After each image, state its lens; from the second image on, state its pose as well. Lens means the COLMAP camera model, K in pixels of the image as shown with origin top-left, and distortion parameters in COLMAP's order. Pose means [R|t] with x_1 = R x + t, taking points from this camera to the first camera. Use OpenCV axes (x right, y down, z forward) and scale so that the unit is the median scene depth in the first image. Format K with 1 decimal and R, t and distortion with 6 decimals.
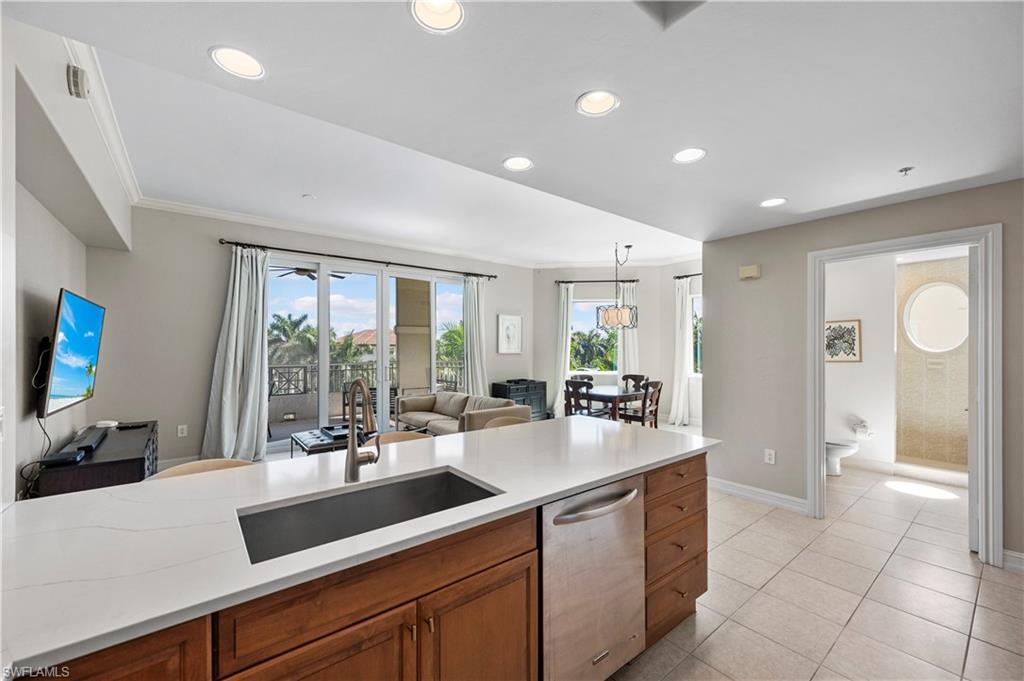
lens RADIAL K [[407.9, 0, 511.9], [0, 407.9, 344.7], [0, 0, 1]] dist [-0.000941, -0.000567]
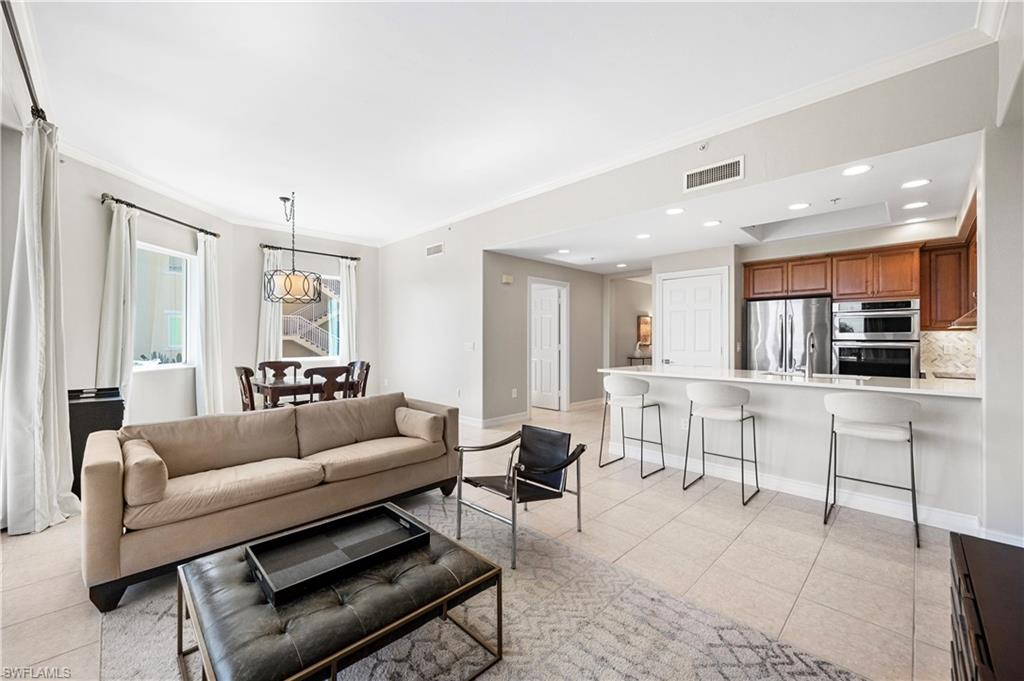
lens RADIAL K [[404.5, 0, 512.3], [0, 404.5, 341.4], [0, 0, 1]] dist [-0.001316, 0.000040]
pose [[-0.107431, -0.004270, 0.994203, -0.492719], [-0.003218, 0.999987, 0.003947, 0.028242], [-0.994207, -0.002775, -0.107443, 0.583474]]
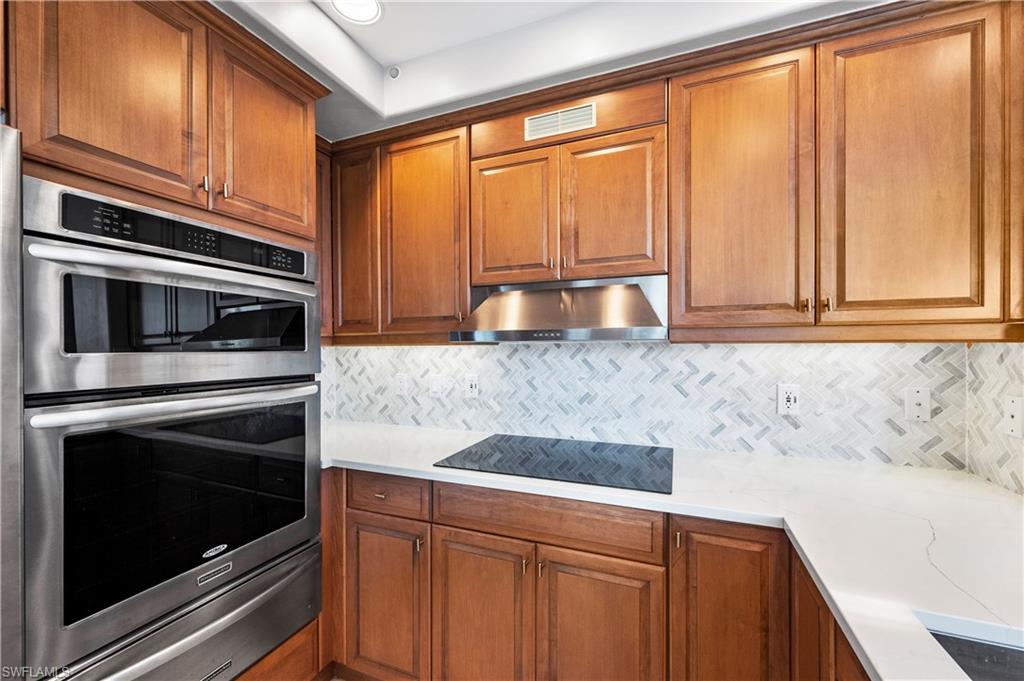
lens RADIAL K [[413.0, 0, 508.2], [0, 413.0, 348.4], [0, 0, 1]] dist [-0.001545, -0.000100]
pose [[-0.873235, 0.007387, -0.487244, 0.034445], [0.005545, 0.999971, 0.005223, 0.013646], [0.487269, 0.001859, -0.873250, 0.161950]]
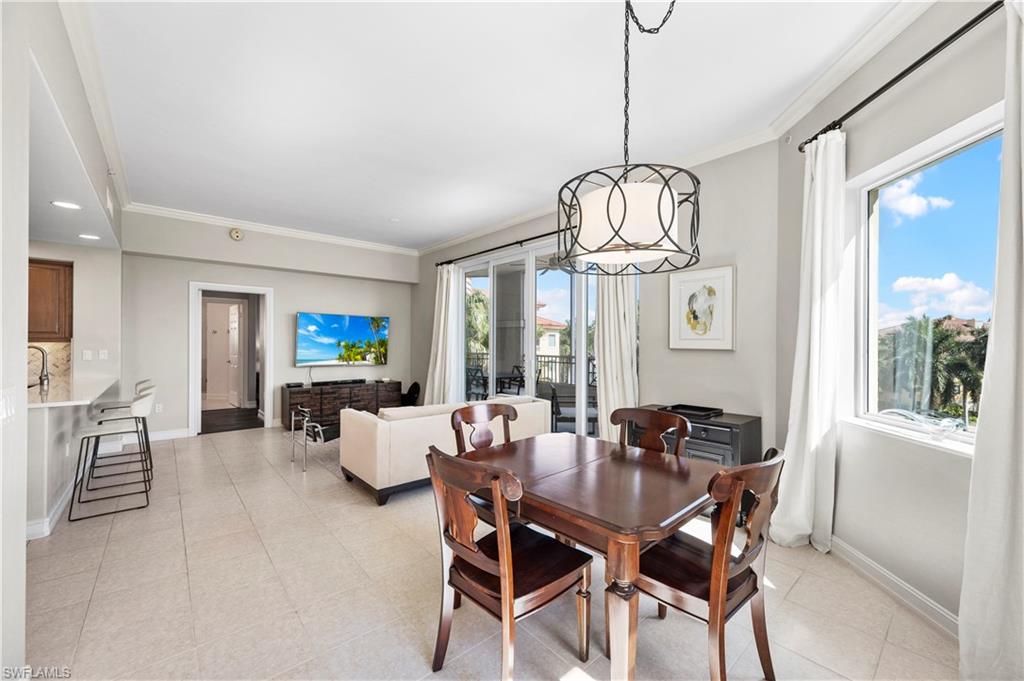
lens RADIAL K [[404.5, 0, 512.3], [0, 404.5, 341.4], [0, 0, 1]] dist [-0.001316, 0.000040]
pose [[0.040555, -0.002640, -0.999174, 0.473385], [-0.001367, 0.999995, -0.002698, 0.012817], [0.999176, 0.001475, 0.040551, 0.795397]]
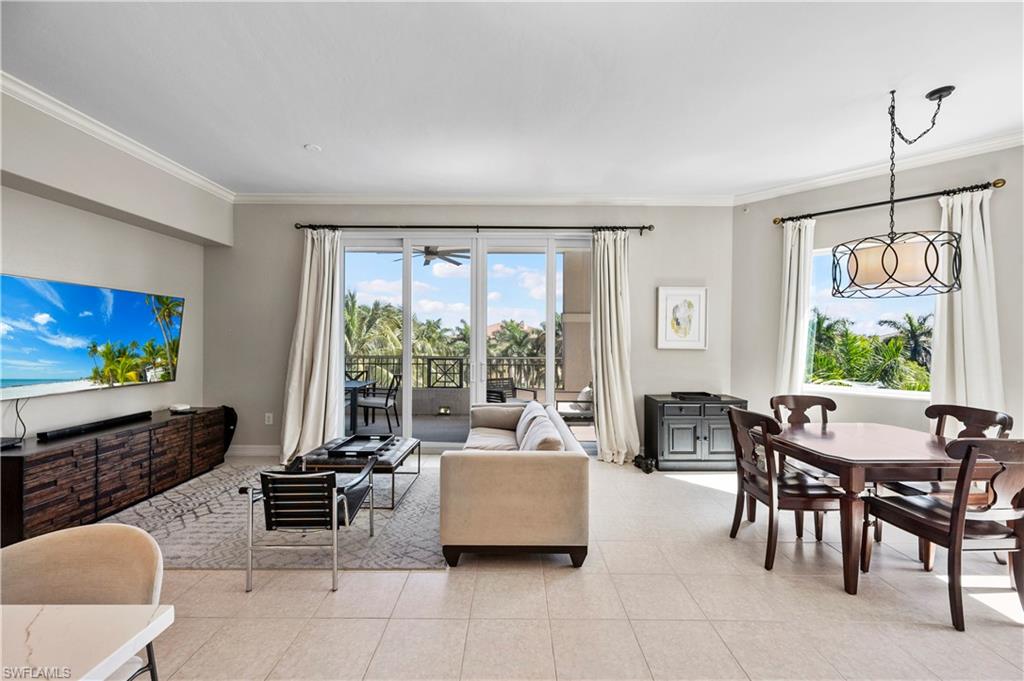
lens RADIAL K [[404.5, 0, 512.3], [0, 404.5, 341.4], [0, 0, 1]] dist [-0.001316, 0.000040]
pose [[0.781564, 0.006644, -0.623790, 0.184966], [-0.003192, 0.999973, 0.006651, 0.006426], [0.623817, -0.003207, 0.781564, 0.376277]]
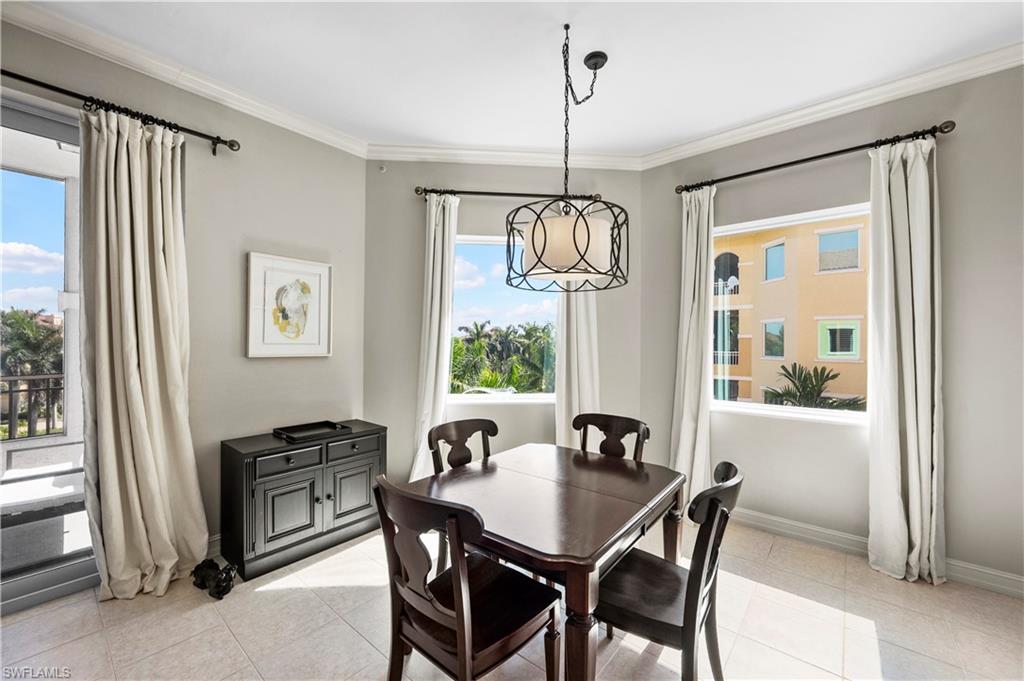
lens RADIAL K [[404.5, 0, 512.3], [0, 404.5, 341.4], [0, 0, 1]] dist [-0.001316, 0.000040]
pose [[0.979995, 0.005554, 0.198944, 0.131101], [-0.005717, 0.999984, 0.000245, 0.004939], [-0.198940, -0.001378, 0.980011, 0.604025]]
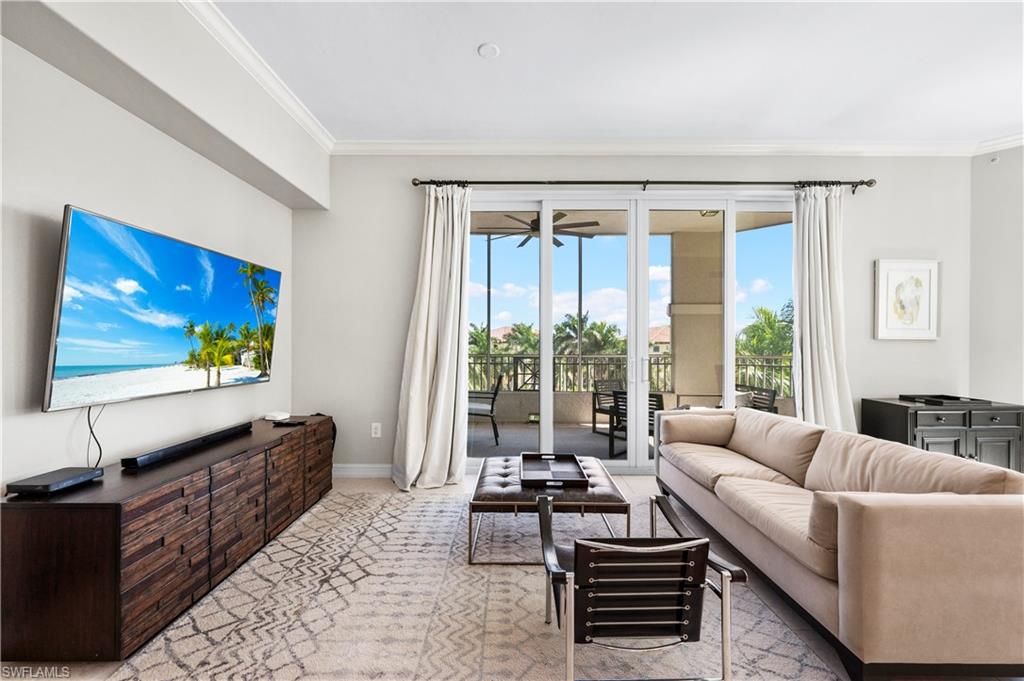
lens RADIAL K [[407.9, 0, 511.9], [0, 407.9, 344.7], [0, 0, 1]] dist [-0.000941, -0.000567]
pose [[0.780179, 0.004110, -0.625543, -0.069858], [-0.001325, 0.999987, 0.004918, 0.026325], [0.625555, -0.003008, 0.780175, 0.348482]]
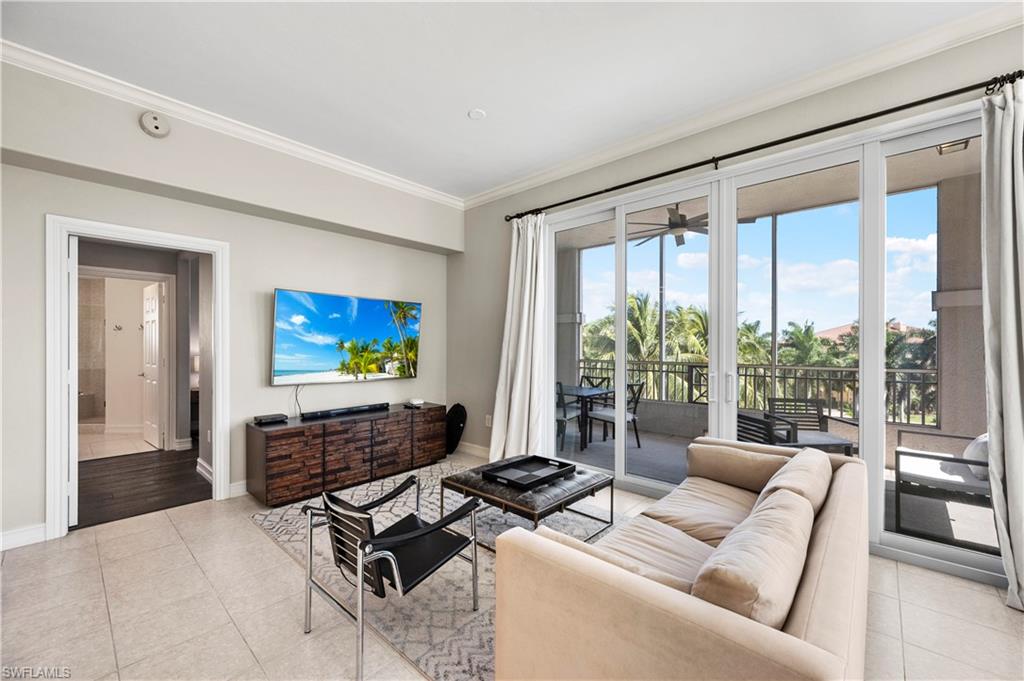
lens RADIAL K [[406.6, 0, 514.6], [0, 406.6, 345.7], [0, 0, 1]] dist [-0.002023, -0.000046]
pose [[0.164299, 0.001001, -0.986410, 0.114957], [0.001621, 0.999998, 0.001284, 0.016620], [0.986409, -0.001810, 0.164297, 0.572572]]
